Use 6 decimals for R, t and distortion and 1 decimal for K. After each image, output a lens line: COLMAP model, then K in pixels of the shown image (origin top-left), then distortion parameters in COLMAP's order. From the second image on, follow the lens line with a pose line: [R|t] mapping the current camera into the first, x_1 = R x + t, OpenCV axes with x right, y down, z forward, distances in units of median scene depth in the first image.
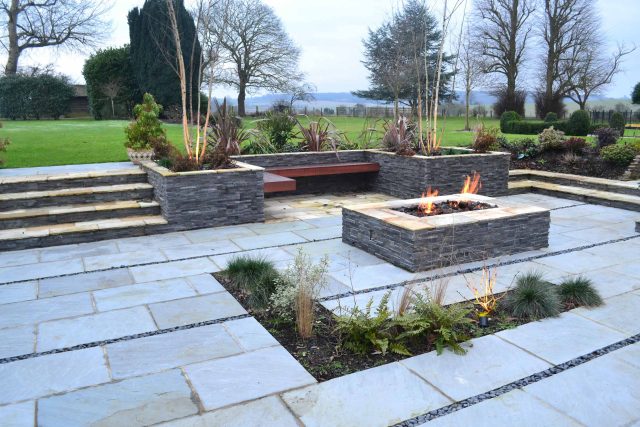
lens RADIAL K [[522.1, 0, 322.7], [0, 522.1, 214.5], [0, 0, 1]] dist [-0.083054, 0.005223]
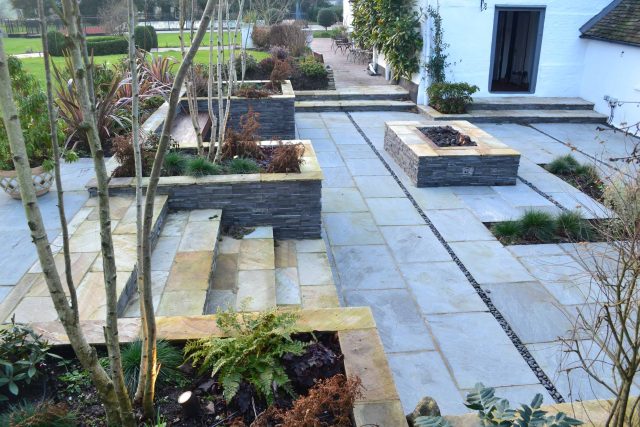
lens RADIAL K [[511.2, 0, 322.0], [0, 511.2, 215.2], [0, 0, 1]] dist [-0.081333, 0.006249]
pose [[0.373430, -0.352382, 0.858124, -0.663441], [0.179011, 0.935030, 0.306062, -0.174564], [-0.910223, 0.039321, 0.412248, 0.514438]]
